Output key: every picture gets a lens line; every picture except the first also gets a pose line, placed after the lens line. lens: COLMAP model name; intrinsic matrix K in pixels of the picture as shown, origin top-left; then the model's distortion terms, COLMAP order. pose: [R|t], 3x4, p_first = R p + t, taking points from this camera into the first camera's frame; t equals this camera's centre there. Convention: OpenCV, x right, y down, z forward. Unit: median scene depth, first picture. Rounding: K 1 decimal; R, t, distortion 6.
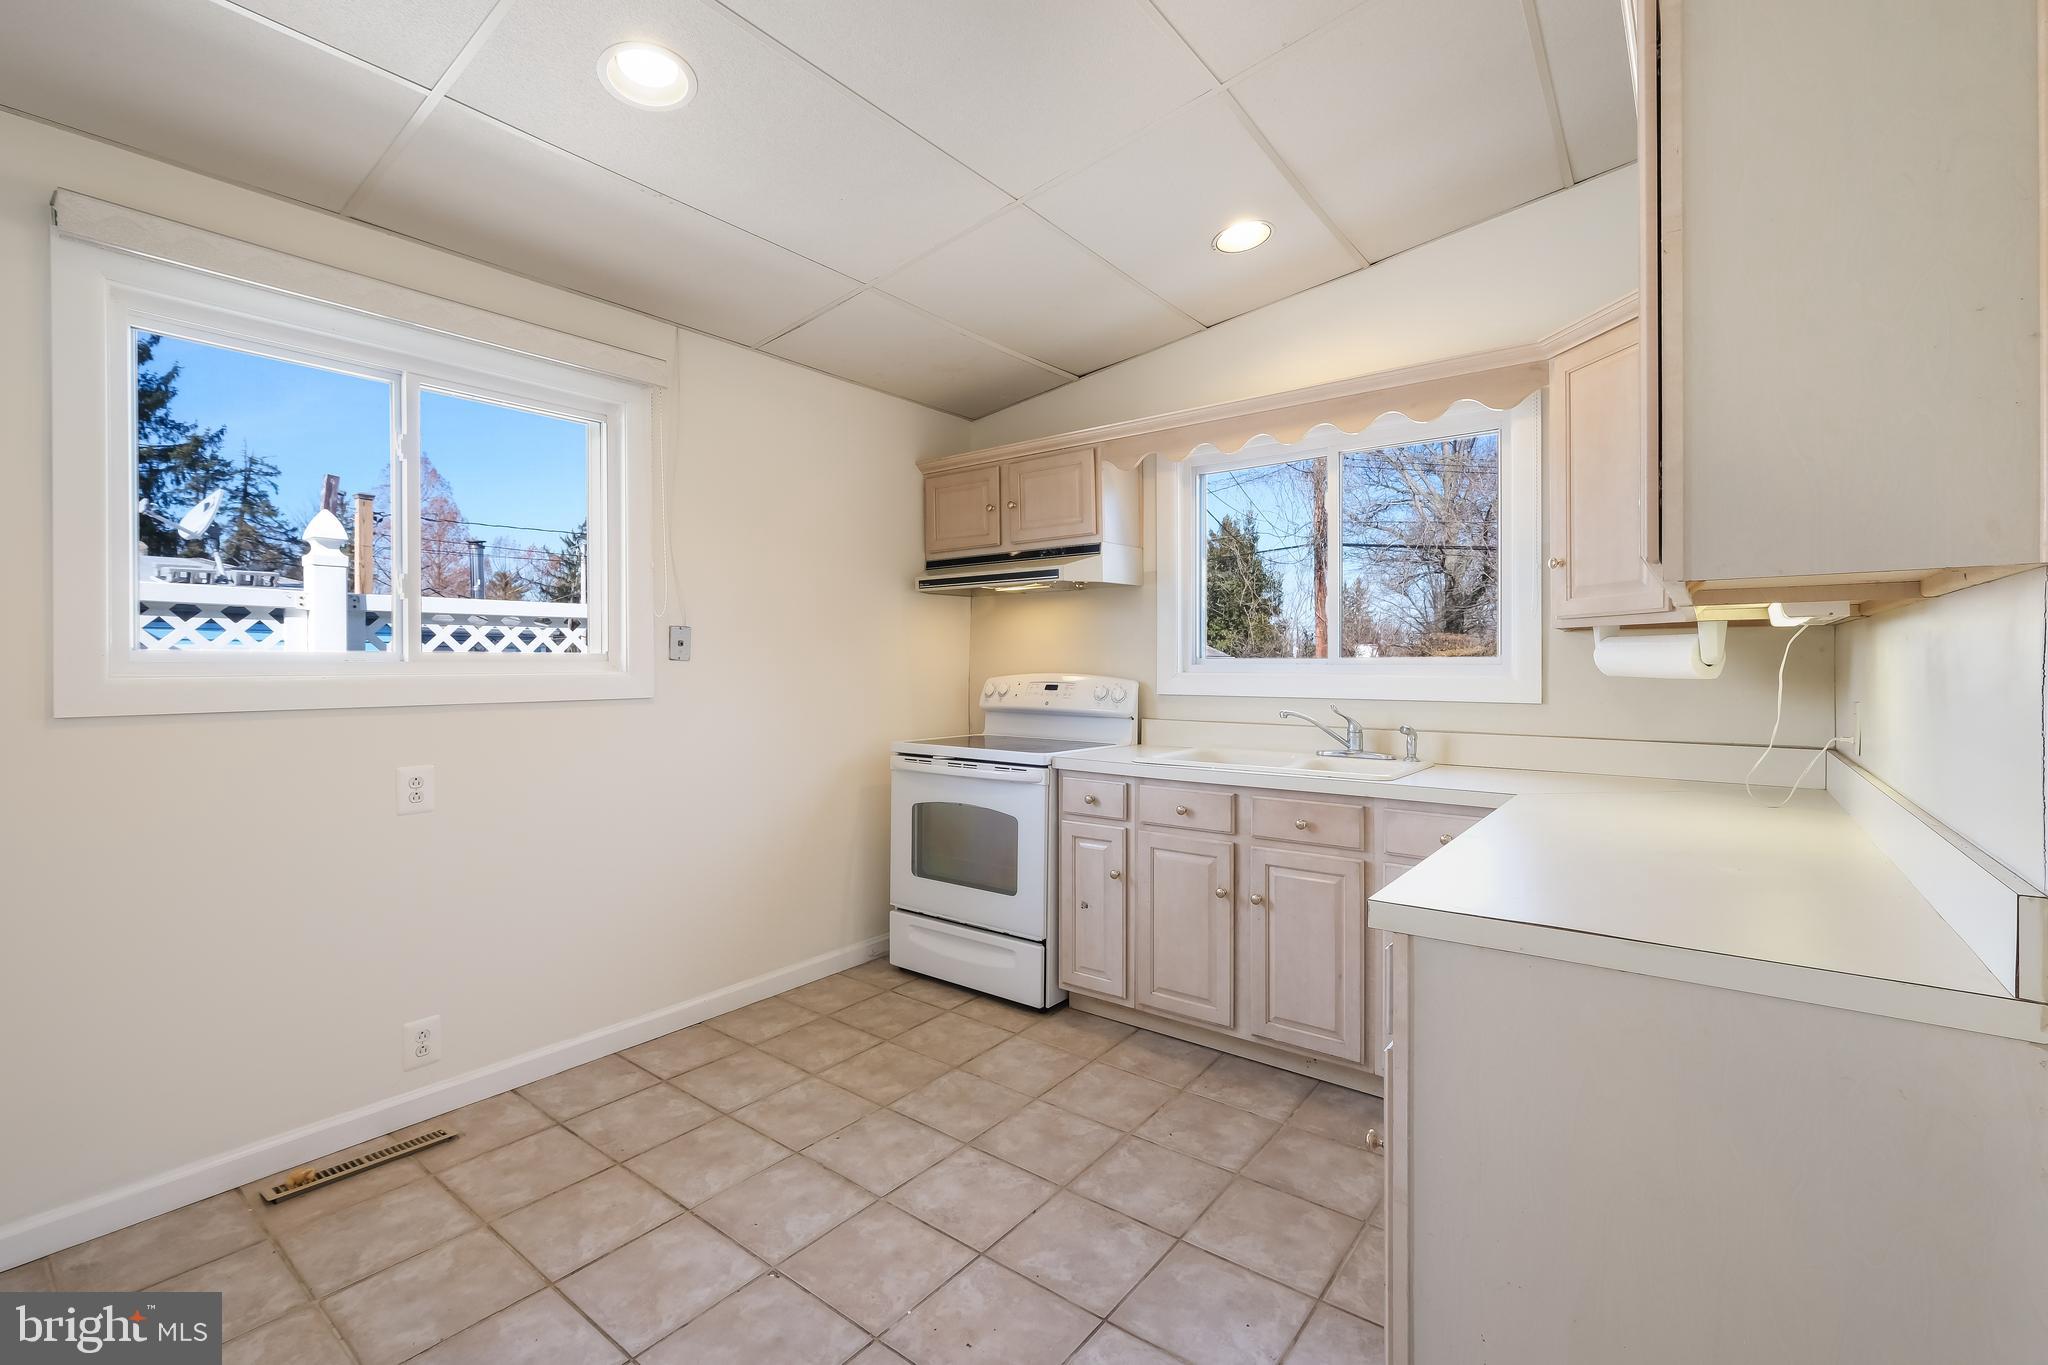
lens RADIAL K [[891.1, 0, 1011.8], [0, 891.1, 676.2], [0, 0, 1]] dist [0.001676, -0.000031]
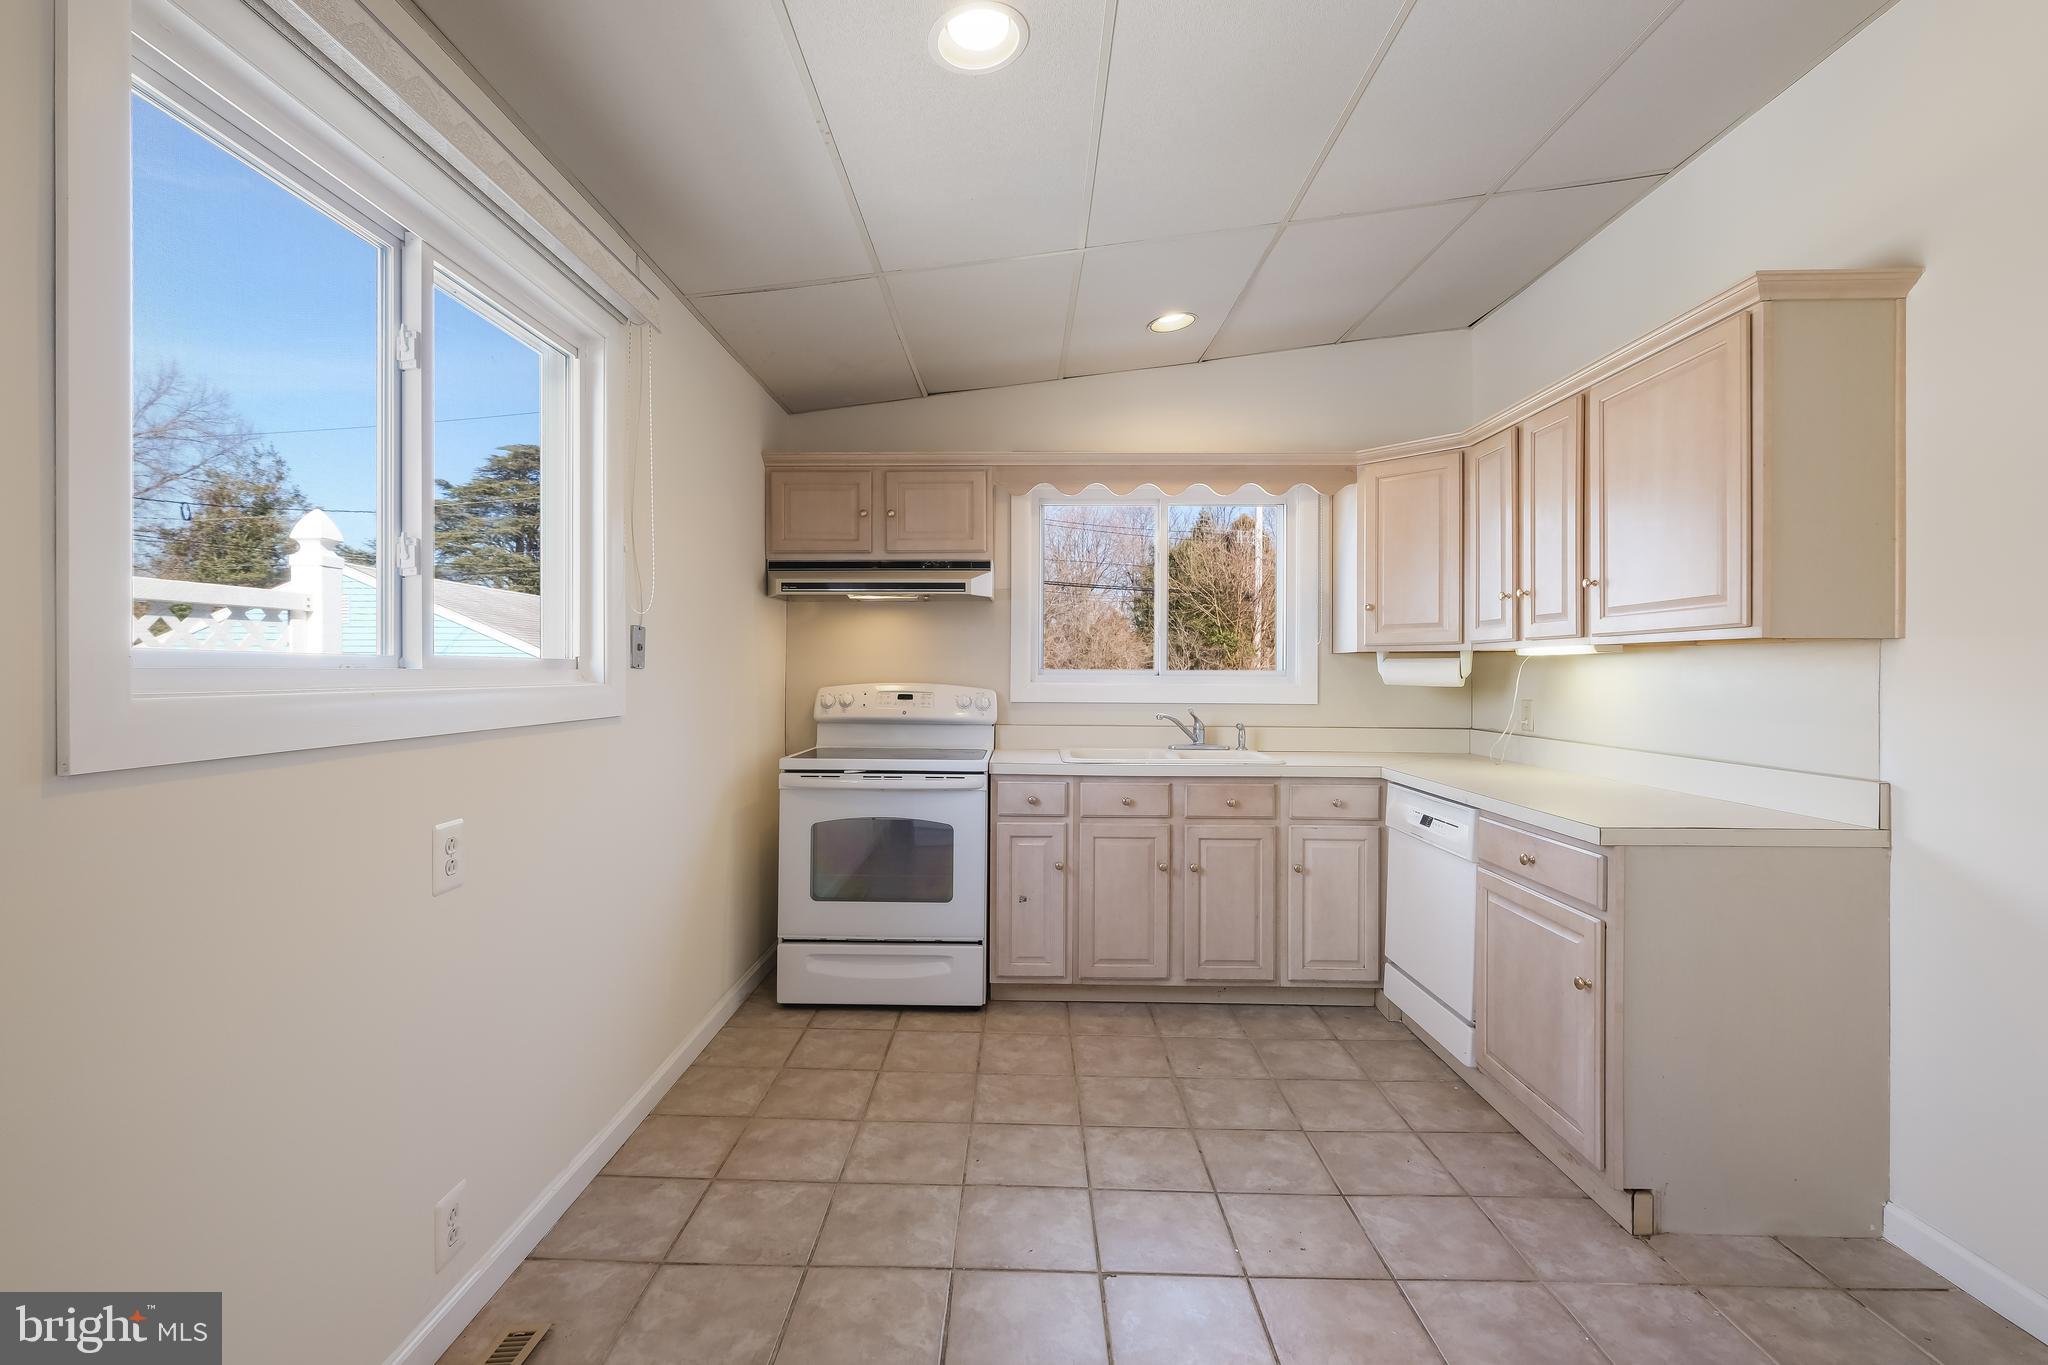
lens RADIAL K [[891.1, 0, 1011.8], [0, 891.1, 676.2], [0, 0, 1]] dist [0.001676, -0.000031]
pose [[0.796695, 0.002992, 0.604375, -0.622161], [0.001334, 0.999977, -0.006708, -0.004957], [-0.604381, 0.006151, 0.796672, 0.161201]]
